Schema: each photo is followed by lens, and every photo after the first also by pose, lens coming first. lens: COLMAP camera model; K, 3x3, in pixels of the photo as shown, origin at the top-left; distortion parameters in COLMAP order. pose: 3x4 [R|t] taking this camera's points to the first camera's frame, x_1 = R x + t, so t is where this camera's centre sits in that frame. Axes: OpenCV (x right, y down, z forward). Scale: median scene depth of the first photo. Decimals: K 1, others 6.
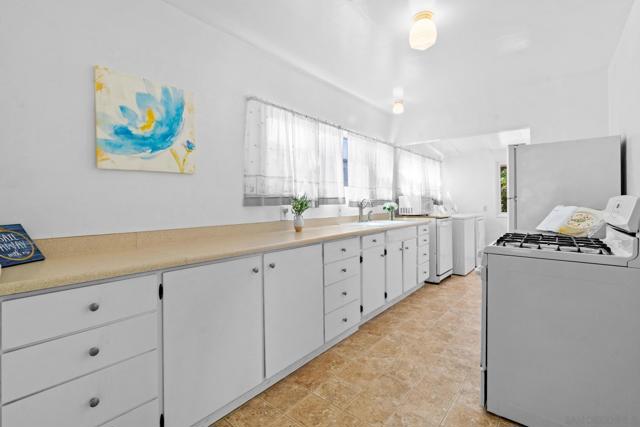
lens RADIAL K [[288.0, 0, 323.0], [0, 288.0, 210.1], [0, 0, 1]] dist [-0.003425, 0.001195]
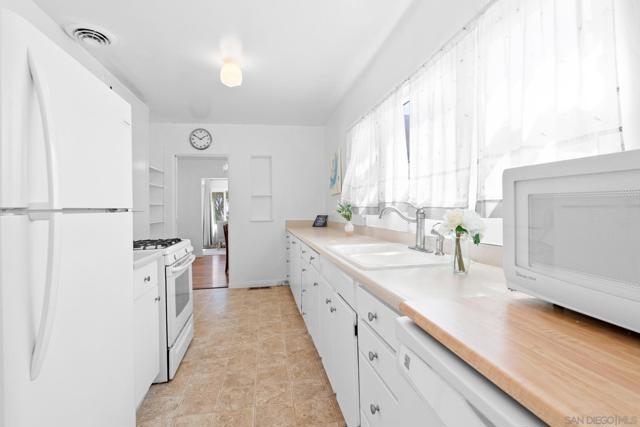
lens RADIAL K [[288.0, 0, 322.8], [0, 288.0, 210.0], [0, 0, 1]] dist [-0.003425, 0.001195]
pose [[-0.618714, 0.019697, -0.785369, 0.986413], [0.002231, 0.999726, 0.023315, -0.074034], [0.785613, 0.012673, -0.618588, 1.865911]]
